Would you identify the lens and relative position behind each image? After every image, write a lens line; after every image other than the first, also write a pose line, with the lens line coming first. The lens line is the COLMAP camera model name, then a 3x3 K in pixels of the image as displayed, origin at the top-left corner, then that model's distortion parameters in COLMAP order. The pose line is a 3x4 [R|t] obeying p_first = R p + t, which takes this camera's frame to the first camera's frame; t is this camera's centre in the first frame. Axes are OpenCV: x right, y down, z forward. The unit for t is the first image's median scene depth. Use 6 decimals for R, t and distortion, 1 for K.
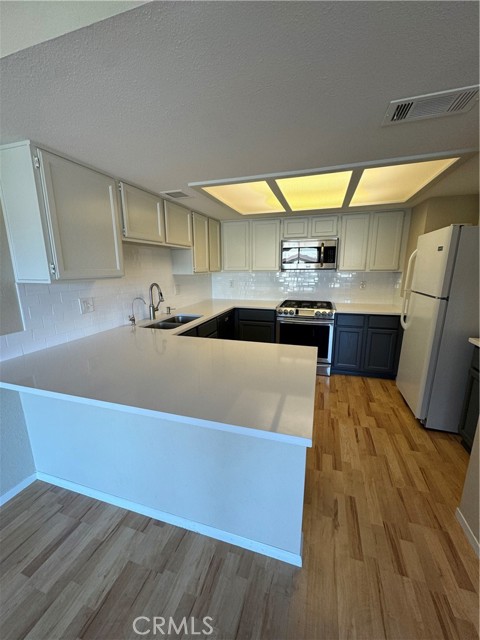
lens RADIAL K [[254.9, 0, 241.3], [0, 254.9, 321.6], [0, 0, 1]] dist [-0.002072, 0.000278]
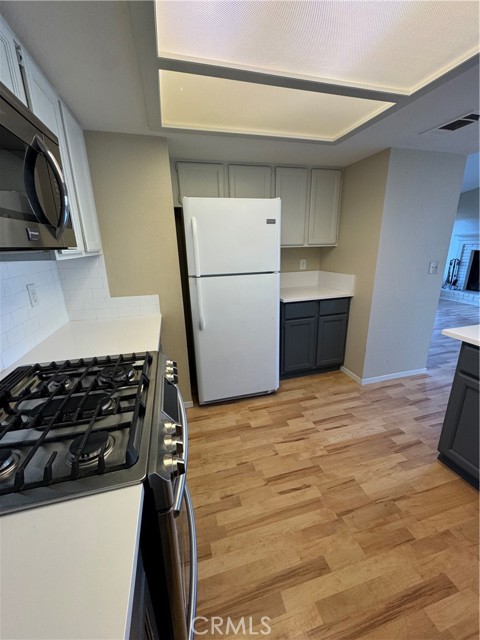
lens RADIAL K [[254.9, 0, 240.4], [0, 254.9, 320.0], [0, 0, 1]] dist [-0.002072, 0.000278]
pose [[-0.542817, -0.223259, 0.809633, -0.010633], [0.201458, 0.901261, 0.383592, -0.244349], [-0.815331, 0.371328, -0.444242, 1.177070]]
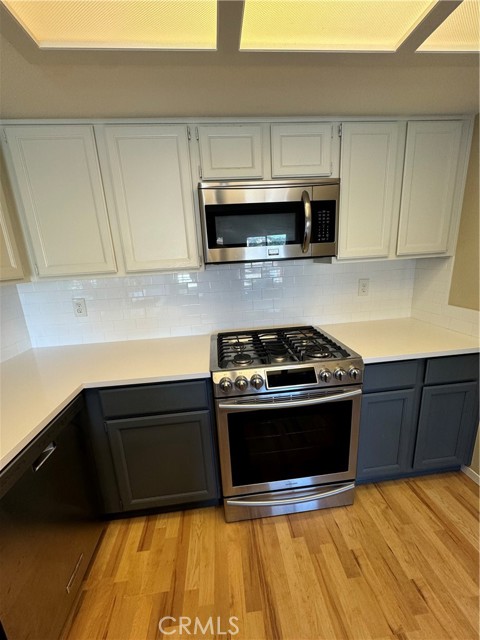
lens RADIAL K [[254.9, 0, 240.5], [0, 254.9, 323.2], [0, 0, 1]] dist [-0.002072, 0.000278]
pose [[0.916993, -0.136943, 0.374660, 0.061701], [0.129117, 0.990560, 0.046045, -0.160053], [-0.377429, 0.006152, 0.926018, 0.784948]]
